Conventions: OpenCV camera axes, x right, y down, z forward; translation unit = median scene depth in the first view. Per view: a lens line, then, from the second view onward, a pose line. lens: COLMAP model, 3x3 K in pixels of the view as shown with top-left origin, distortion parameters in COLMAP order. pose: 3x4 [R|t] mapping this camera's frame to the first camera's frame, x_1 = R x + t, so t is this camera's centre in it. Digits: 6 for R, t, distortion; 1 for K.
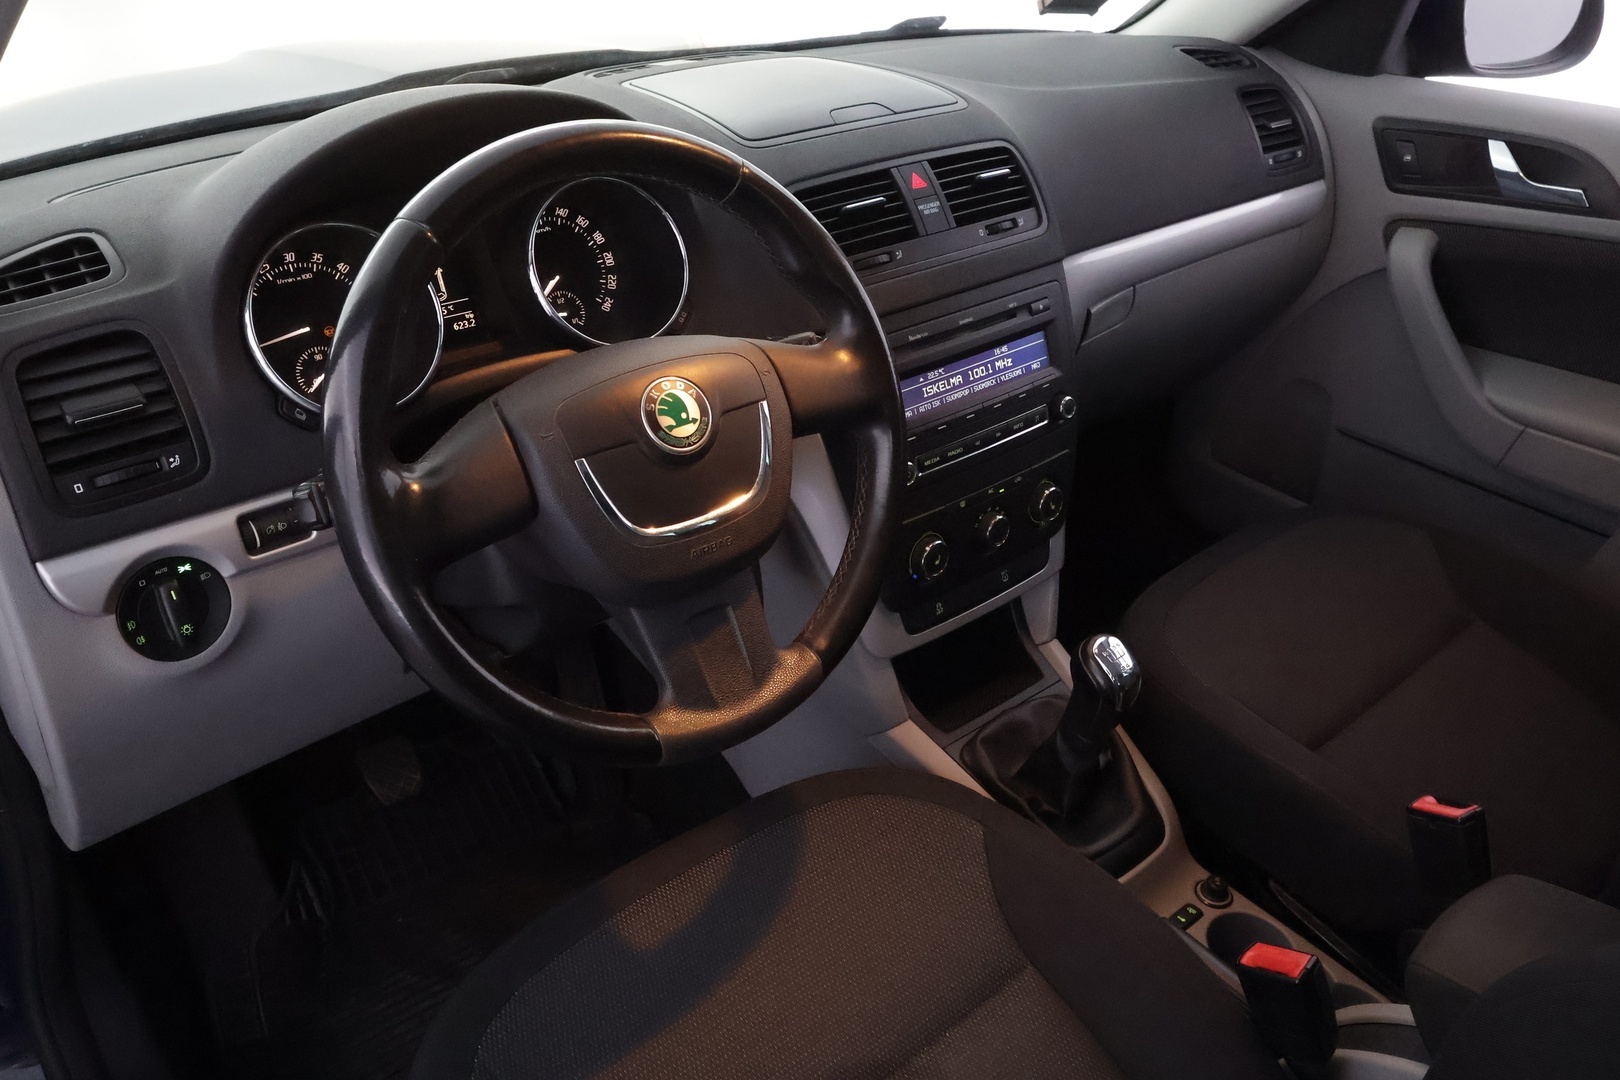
lens RADIAL K [[1270.5, 0, 817.6], [0, 1270.5, 535.2], [0, 0, 1]] dist [0.003804, -0.003640]
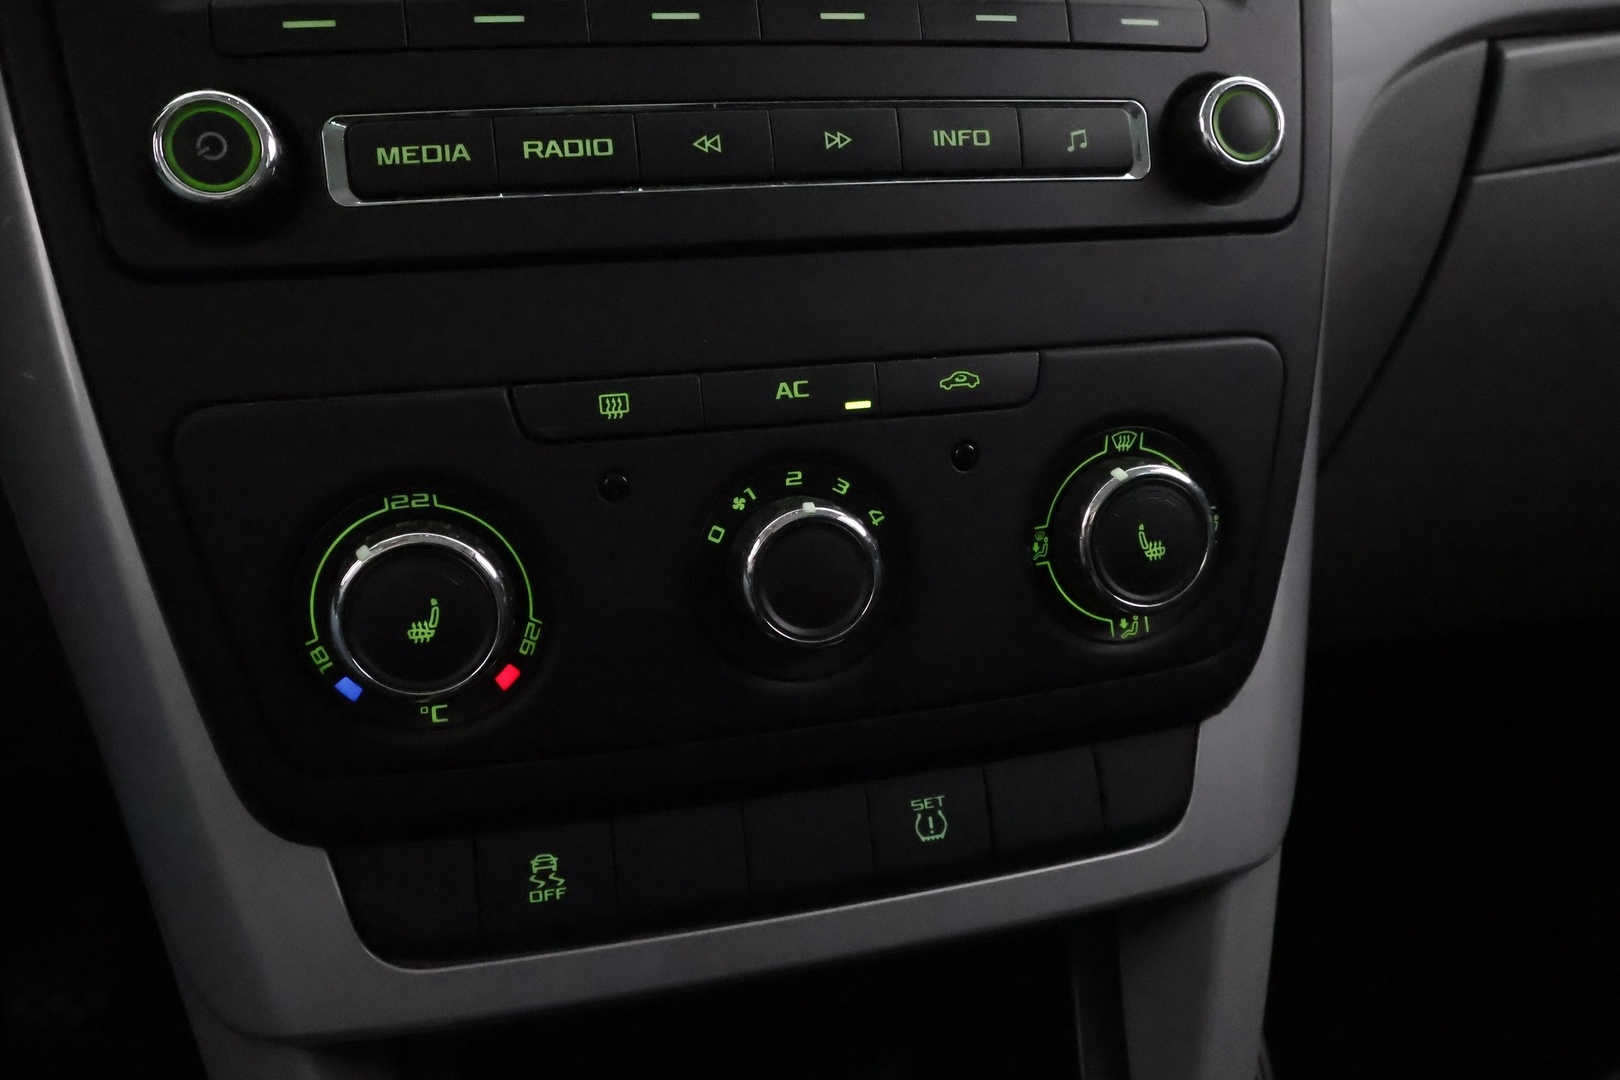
lens RADIAL K [[1270.5, 0, 809.4], [0, 1270.5, 539.7], [0, 0, 1]] dist [0.003804, -0.003640]
pose [[0.899426, 0.082481, -0.429220, 0.247387], [-0.188010, 0.959545, -0.209582, 0.039651], [0.394569, 0.269201, 0.878548, 0.834114]]
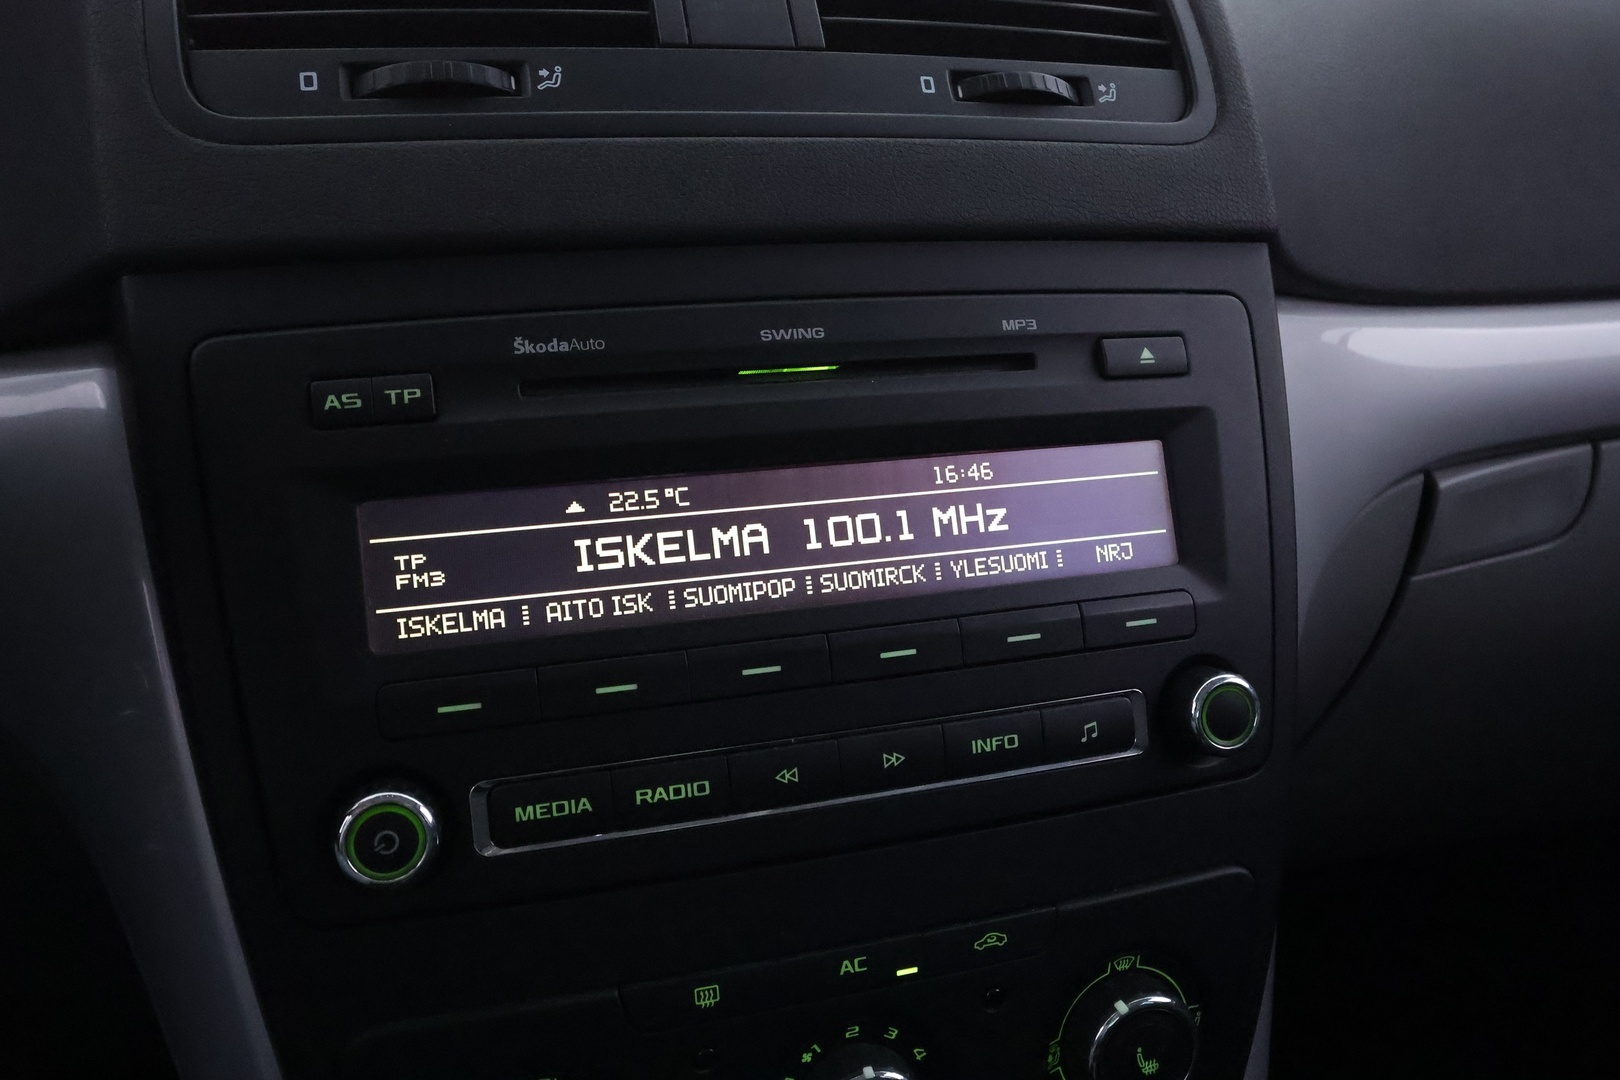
lens RADIAL K [[1270.5, 0, 812.6], [0, 1270.5, 541.6], [0, 0, 1]] dist [0.003804, -0.003640]
pose [[0.918086, 0.091036, -0.385785, 0.232376], [-0.185059, 0.959129, -0.214069, -0.063925], [0.350530, 0.267927, 0.897410, 0.752832]]
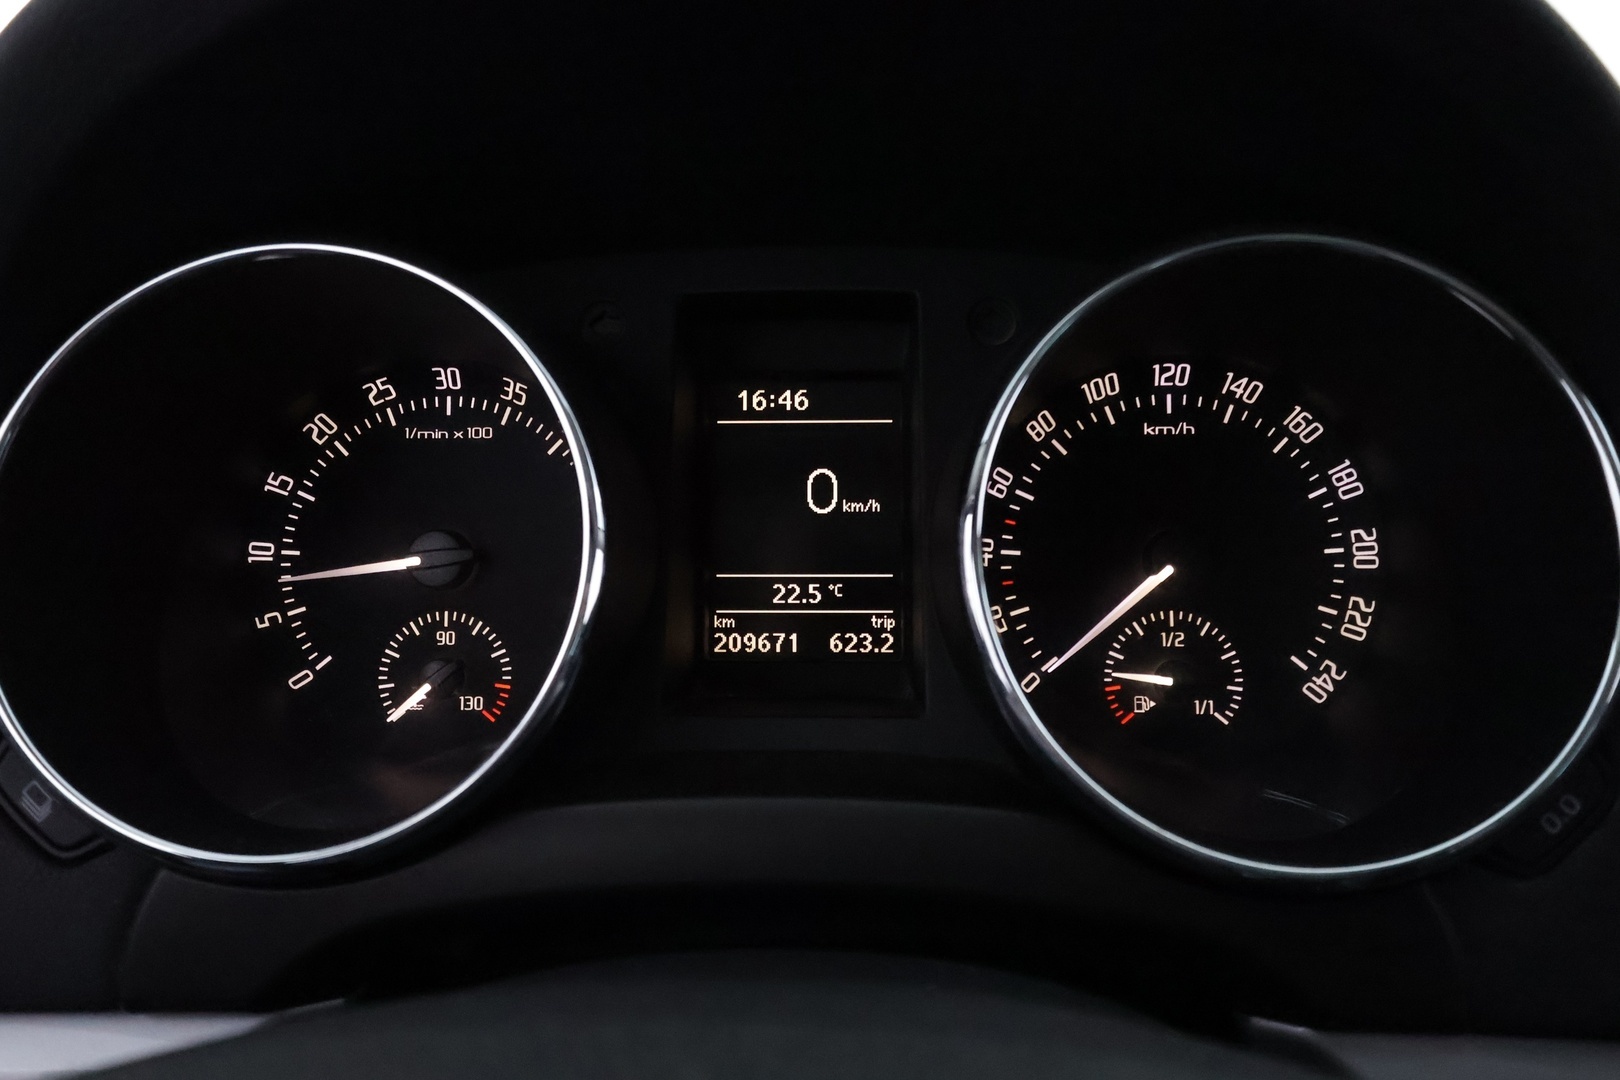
lens RADIAL K [[1270.5, 0, 800.3], [0, 1270.5, 506.7], [0, 0, 1]] dist [0.003804, -0.003640]
pose [[0.746762, 0.163902, -0.644580, -0.062843], [-0.310963, 0.942747, -0.120539, -0.139151], [0.587919, 0.290455, 0.754975, 0.645916]]
